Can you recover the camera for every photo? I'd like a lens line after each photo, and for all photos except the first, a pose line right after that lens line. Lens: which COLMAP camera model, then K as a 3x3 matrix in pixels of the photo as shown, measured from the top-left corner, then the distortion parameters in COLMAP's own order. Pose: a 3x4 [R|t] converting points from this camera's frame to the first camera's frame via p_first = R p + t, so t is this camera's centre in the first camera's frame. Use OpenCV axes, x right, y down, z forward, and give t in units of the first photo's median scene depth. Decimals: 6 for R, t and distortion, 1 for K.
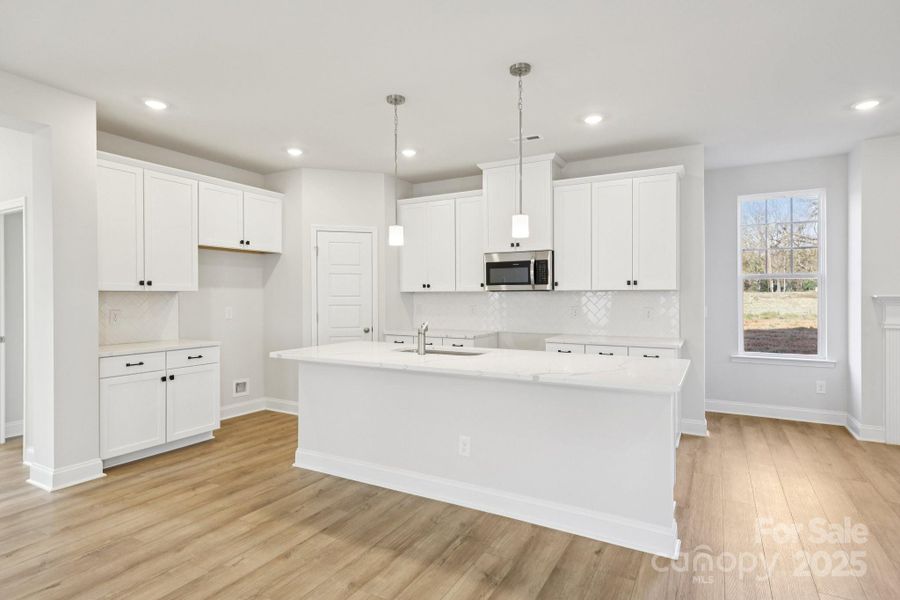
lens RADIAL K [[465.6, 0, 454.5], [0, 465.6, 297.5], [0, 0, 1]] dist [0.007571, -0.000414]
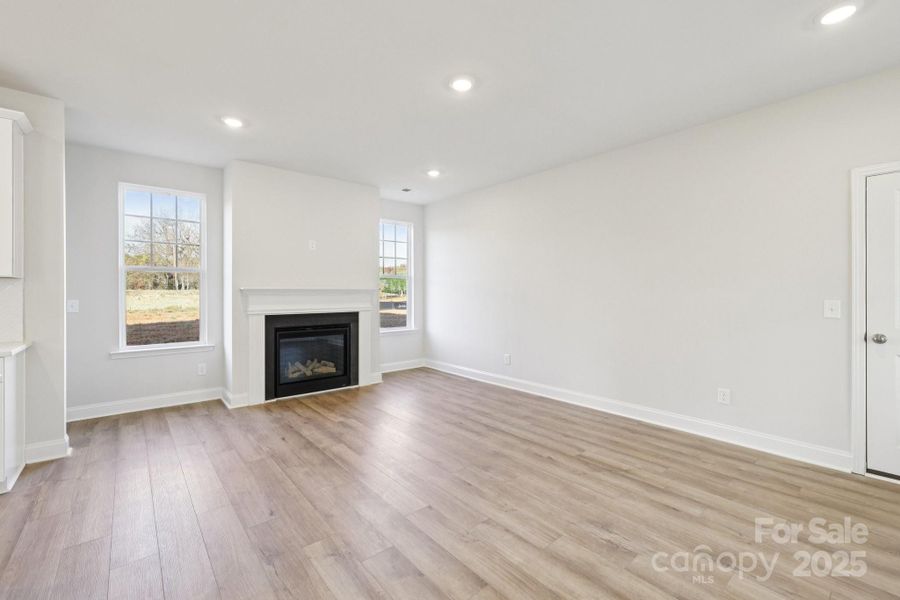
lens RADIAL K [[375.3, 0, 453.3], [0, 375.3, 295.9], [0, 0, 1]] dist [0.001548, 0.000524]
pose [[0.334458, -0.002831, 0.942406, 0.138851], [-0.000241, 0.999995, 0.003089, 0.011910], [-0.942411, -0.001261, 0.334456, 0.131357]]
